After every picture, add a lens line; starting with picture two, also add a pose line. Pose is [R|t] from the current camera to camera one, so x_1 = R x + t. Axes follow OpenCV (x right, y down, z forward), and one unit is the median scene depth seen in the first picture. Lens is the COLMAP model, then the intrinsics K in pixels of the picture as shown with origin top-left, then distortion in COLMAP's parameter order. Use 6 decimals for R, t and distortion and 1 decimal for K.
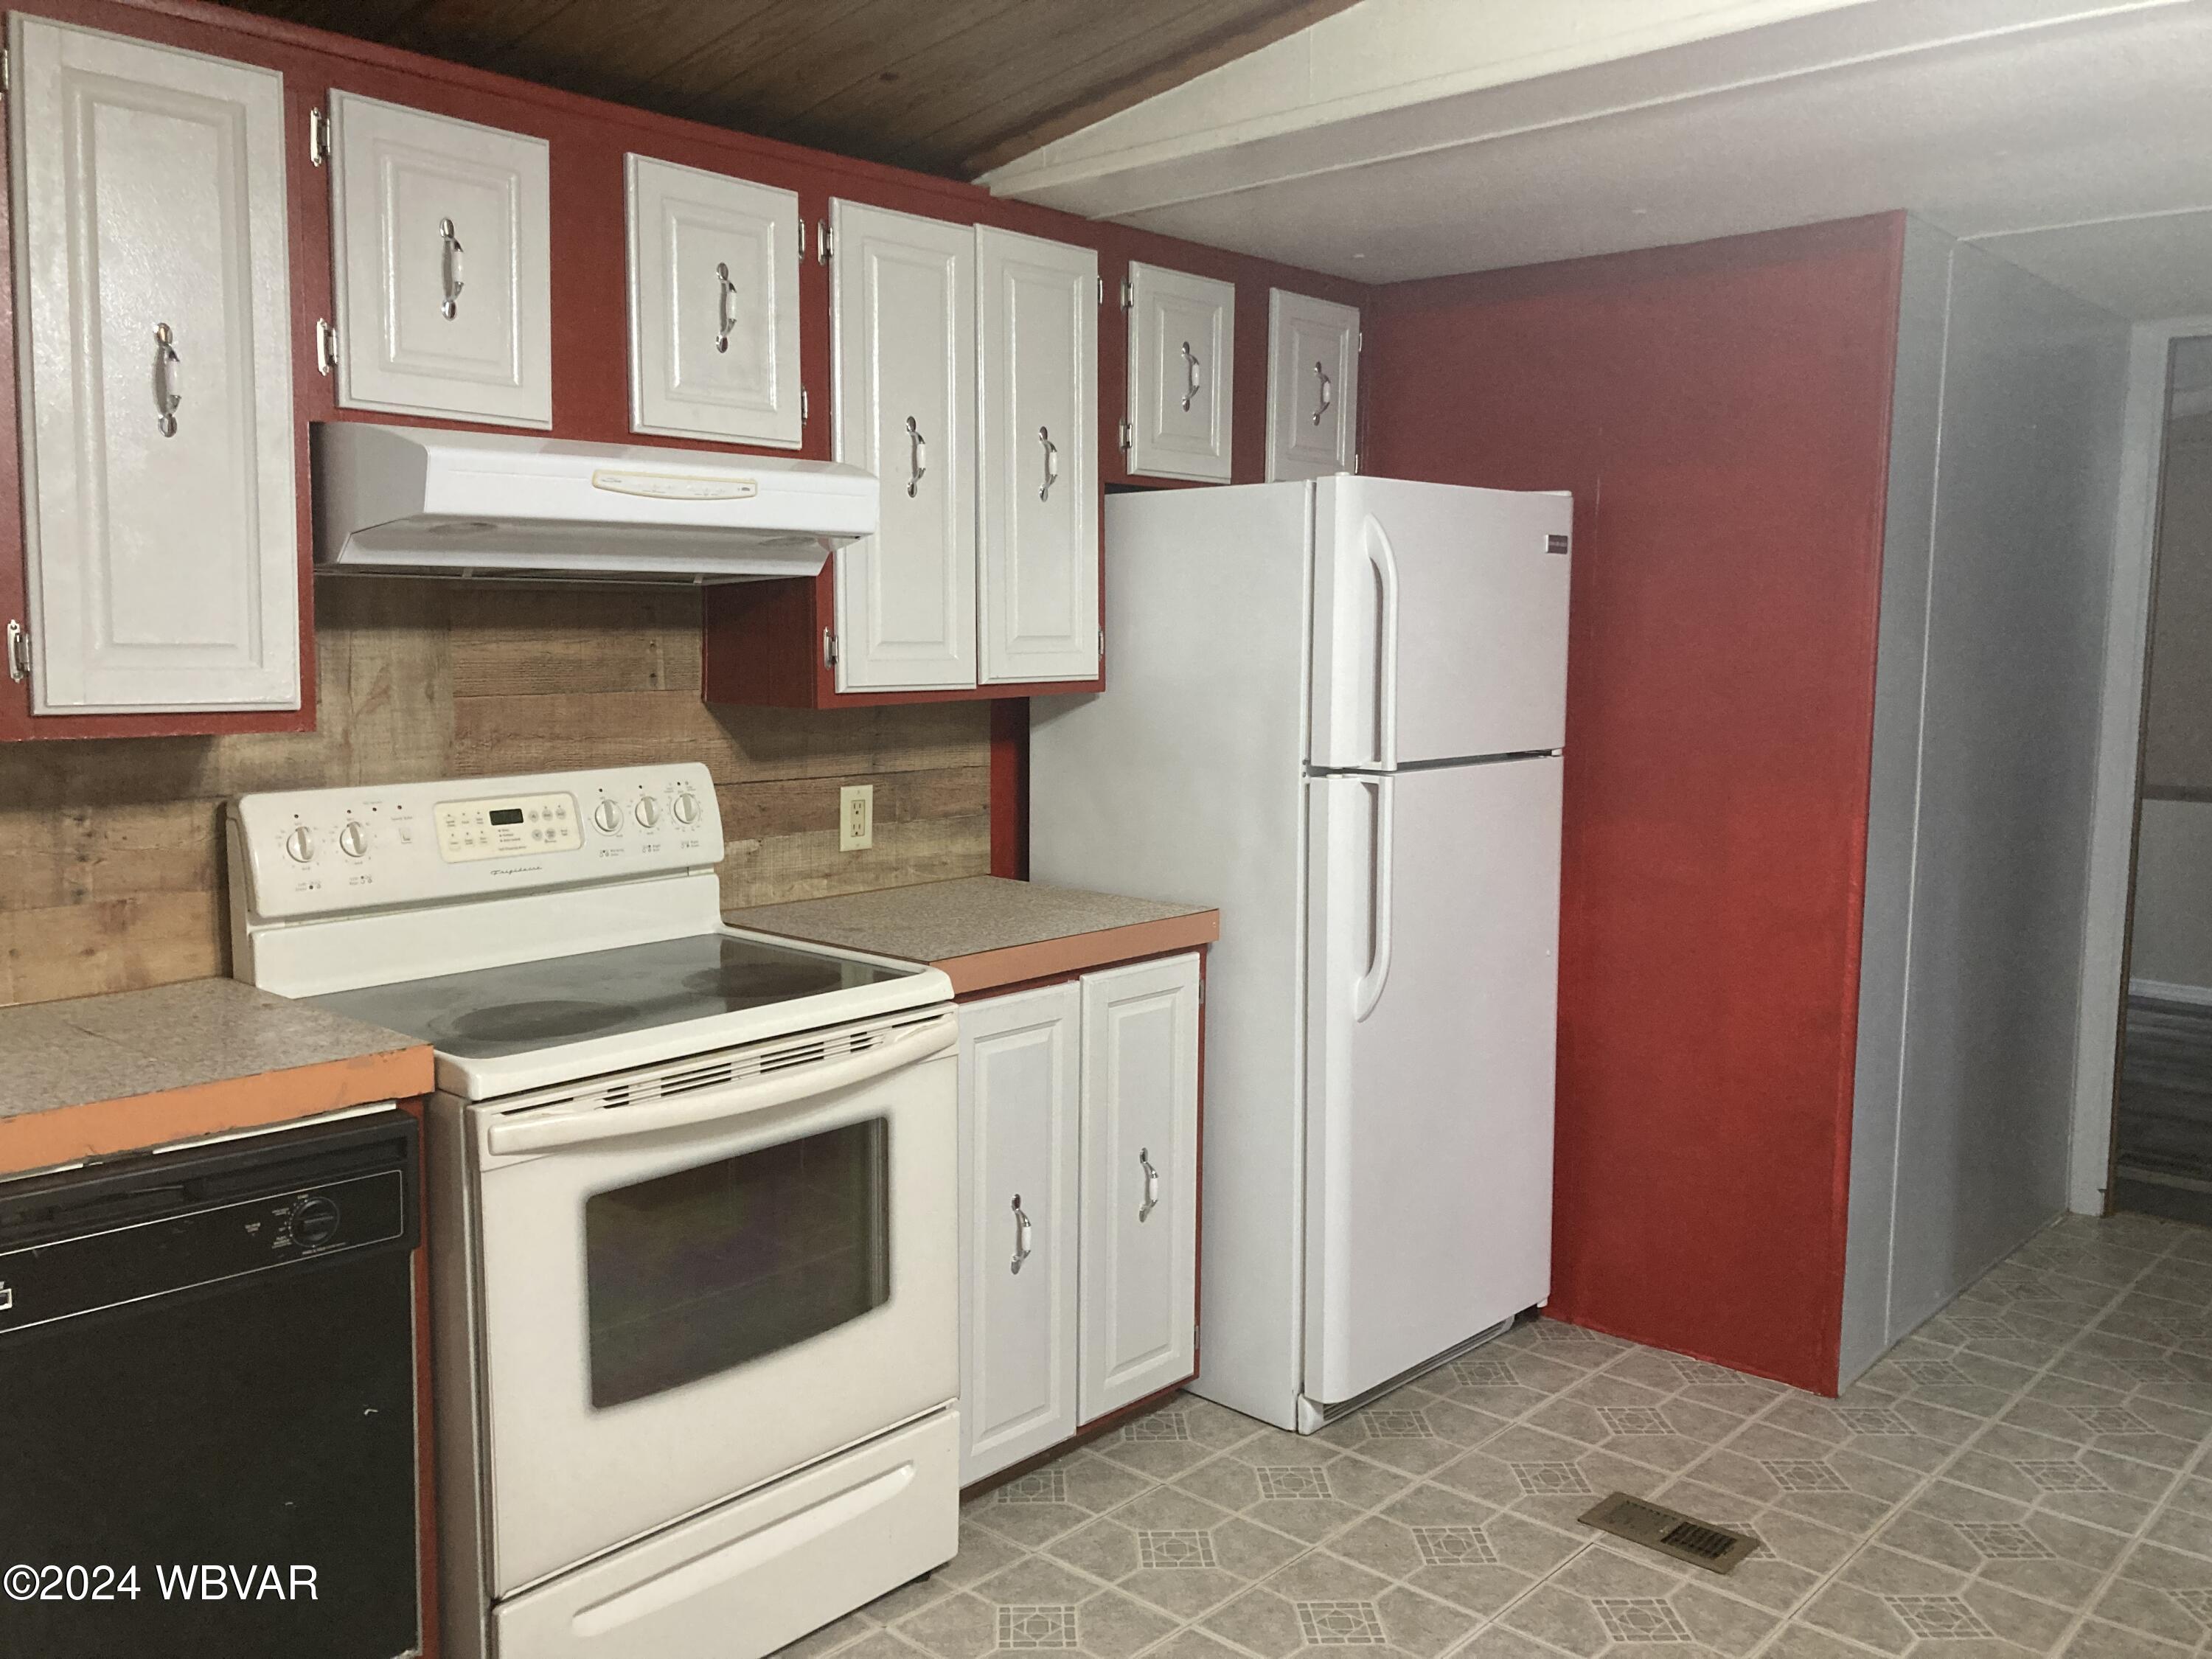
lens RADIAL K [[1817.5, 0, 1099.4], [0, 1817.5, 808.7], [0, 0, 1]] dist [0.048355, -0.063889]
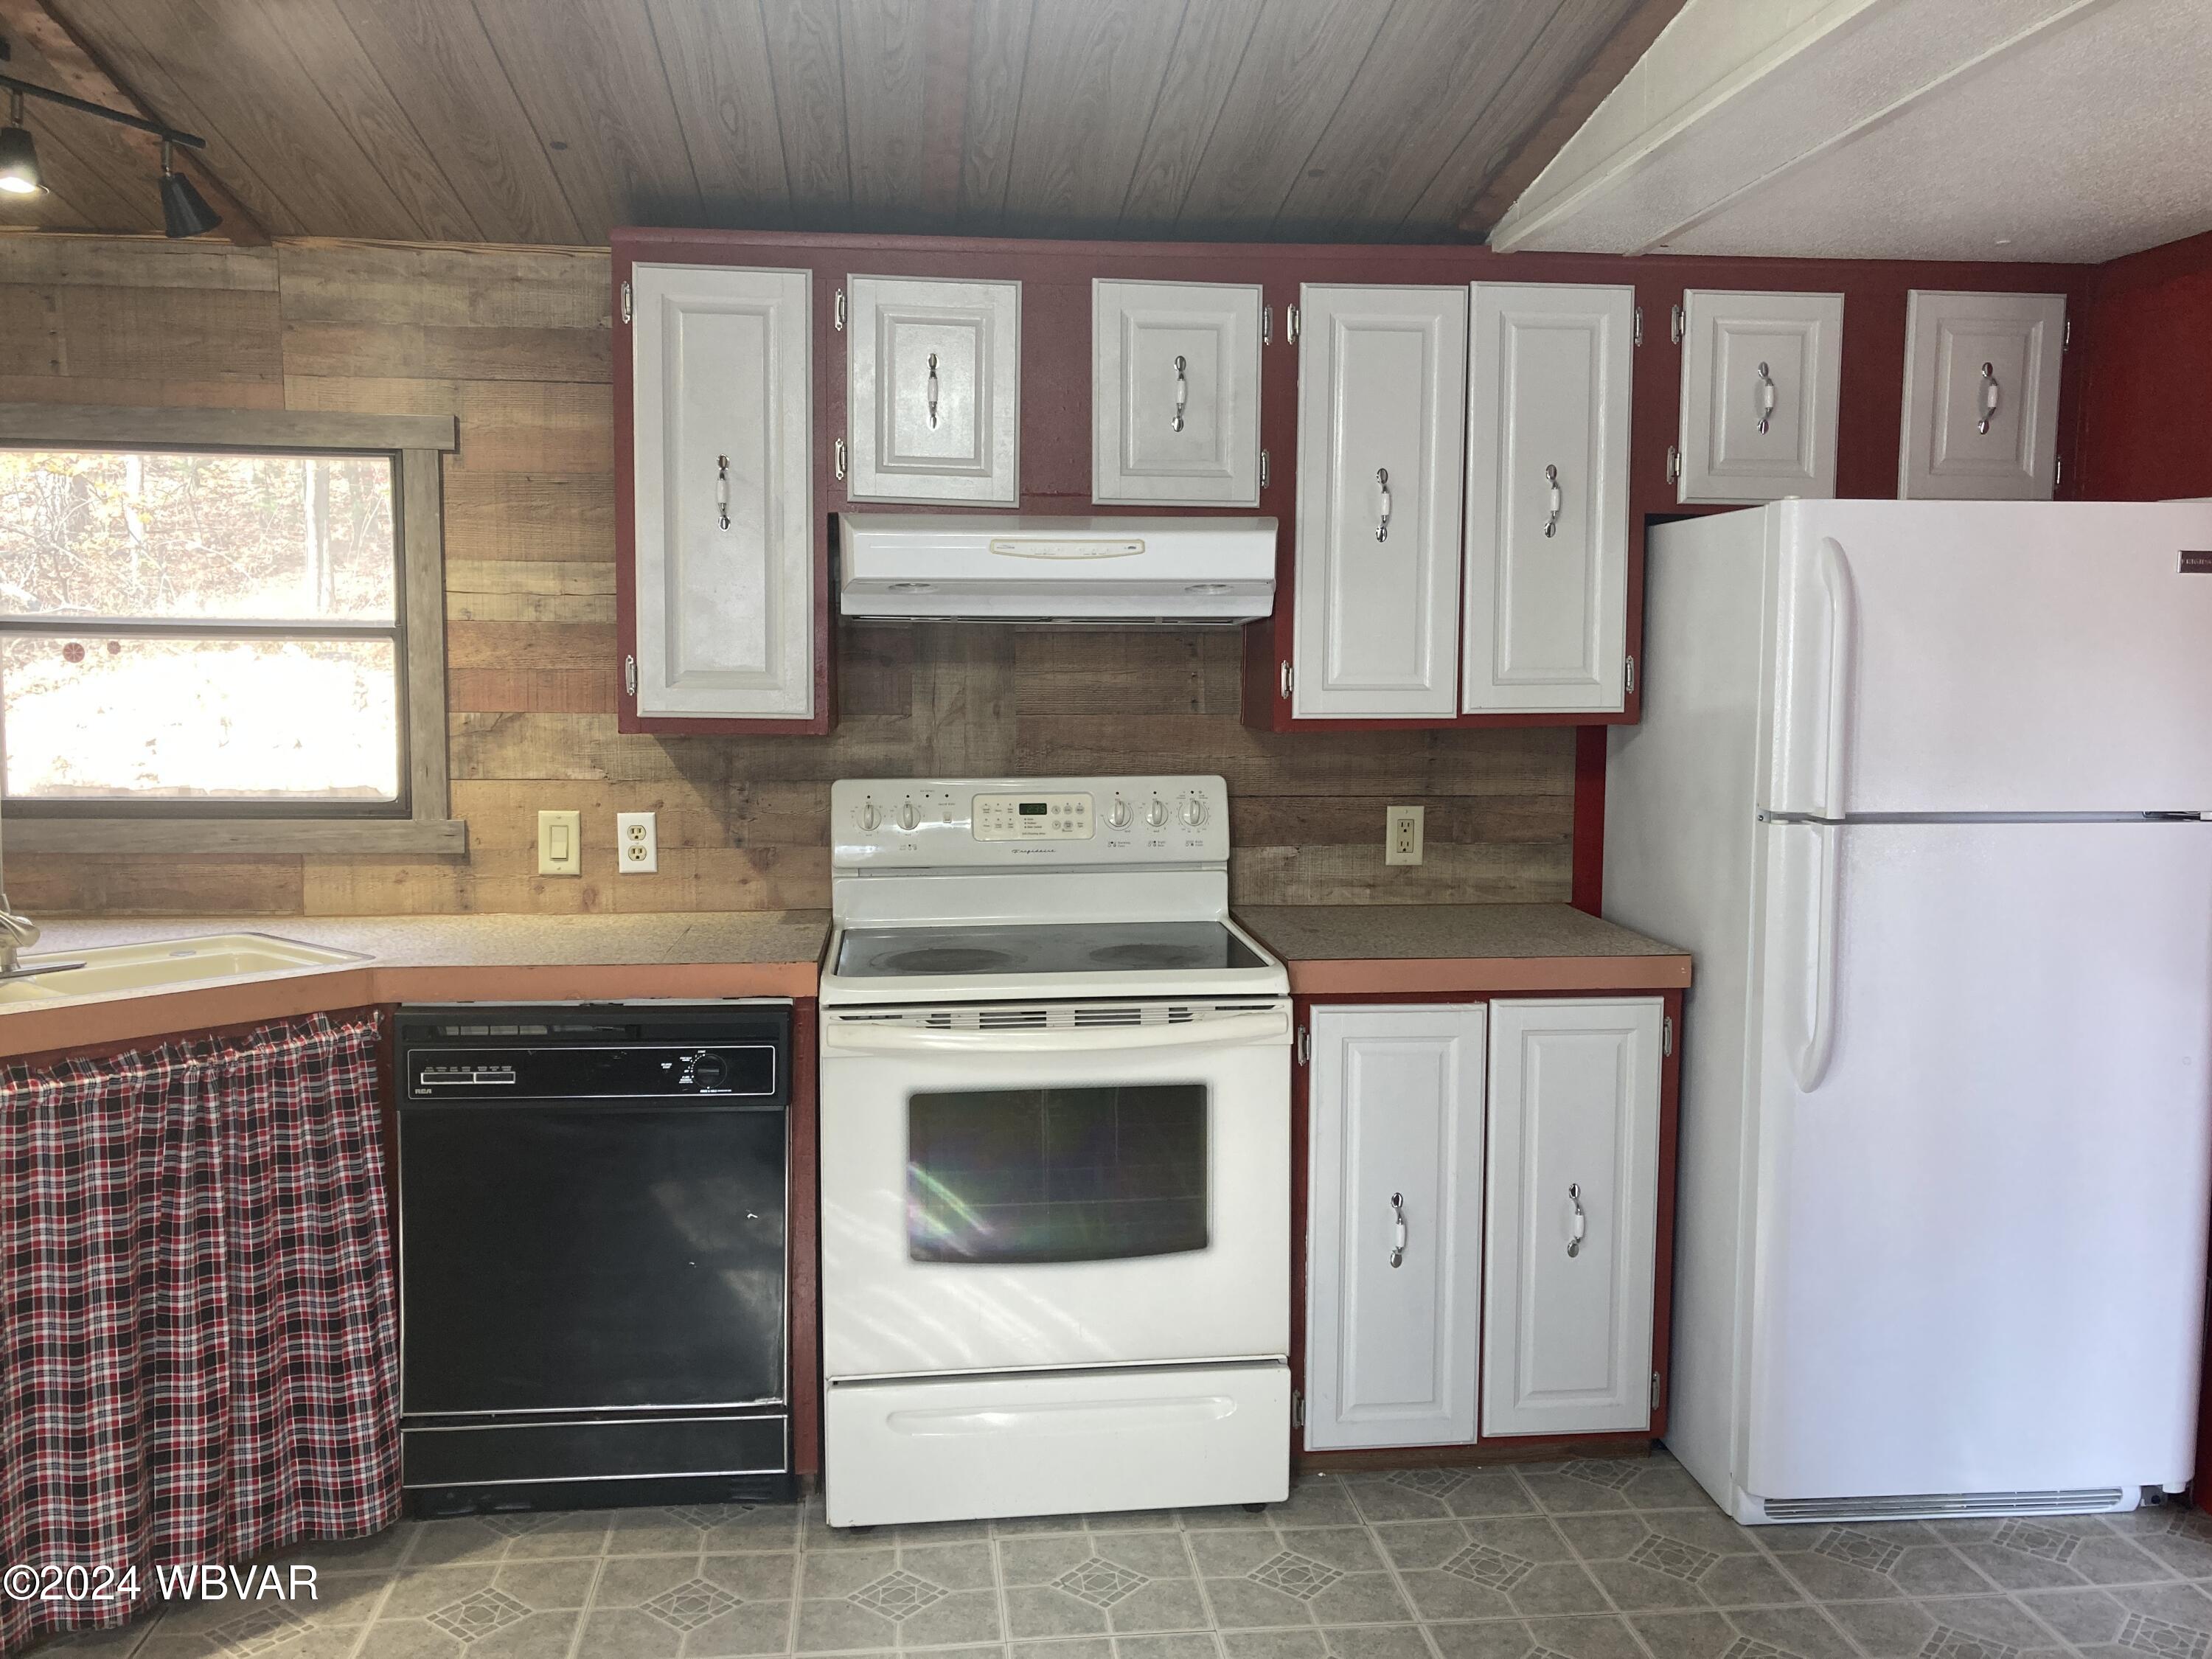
lens RADIAL K [[1817.5, 0, 1134.1], [0, 1817.5, 805.9], [0, 0, 1]] dist [0.048355, -0.063889]
pose [[0.756331, 0.056851, -0.651714, 0.535626], [-0.067614, 0.997675, 0.008562, -0.013032], [0.650685, 0.037589, 0.758417, 0.083912]]
